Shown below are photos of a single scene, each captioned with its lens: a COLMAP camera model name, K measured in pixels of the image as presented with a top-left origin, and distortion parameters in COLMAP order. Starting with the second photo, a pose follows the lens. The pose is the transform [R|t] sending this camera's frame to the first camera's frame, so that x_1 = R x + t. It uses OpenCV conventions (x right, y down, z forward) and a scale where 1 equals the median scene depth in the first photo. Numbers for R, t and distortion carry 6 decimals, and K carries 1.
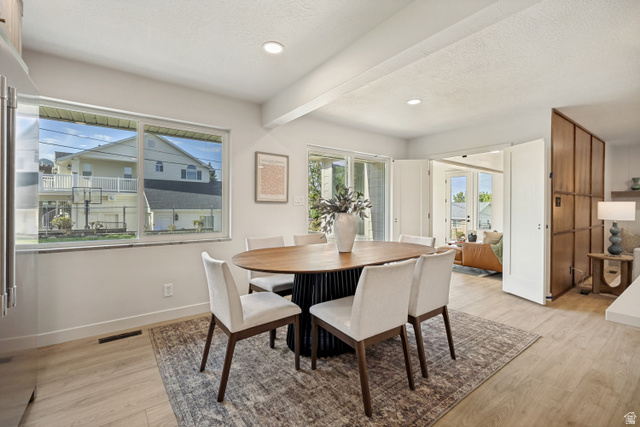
lens RADIAL K [[286.0, 0, 323.3], [0, 286.0, 209.2], [0, 0, 1]] dist [-0.017449, 0.000472]
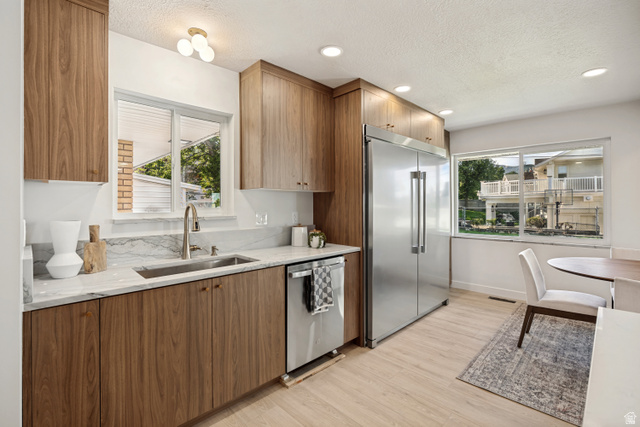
lens RADIAL K [[286.0, 0, 318.8], [0, 286.0, 210.4], [0, 0, 1]] dist [-0.017449, 0.000472]
pose [[0.131182, 0.014615, -0.991251, 0.340505], [-0.009705, 0.999862, 0.013458, -0.017152], [0.991311, 0.007855, 0.131306, -0.085901]]
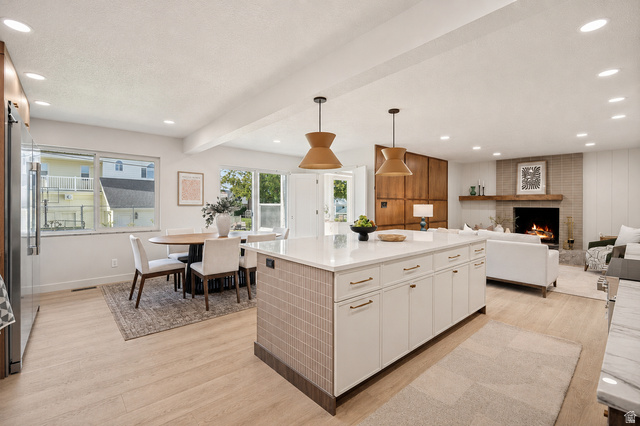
lens RADIAL K [[286.0, 0, 314.7], [0, 286.0, 206.3], [0, 0, 1]] dist [-0.017449, 0.000472]
pose [[0.996966, -0.001172, 0.077835, 0.260809], [0.001410, 0.999994, -0.003003, -0.011340], [-0.077831, 0.003103, 0.996962, -0.387463]]
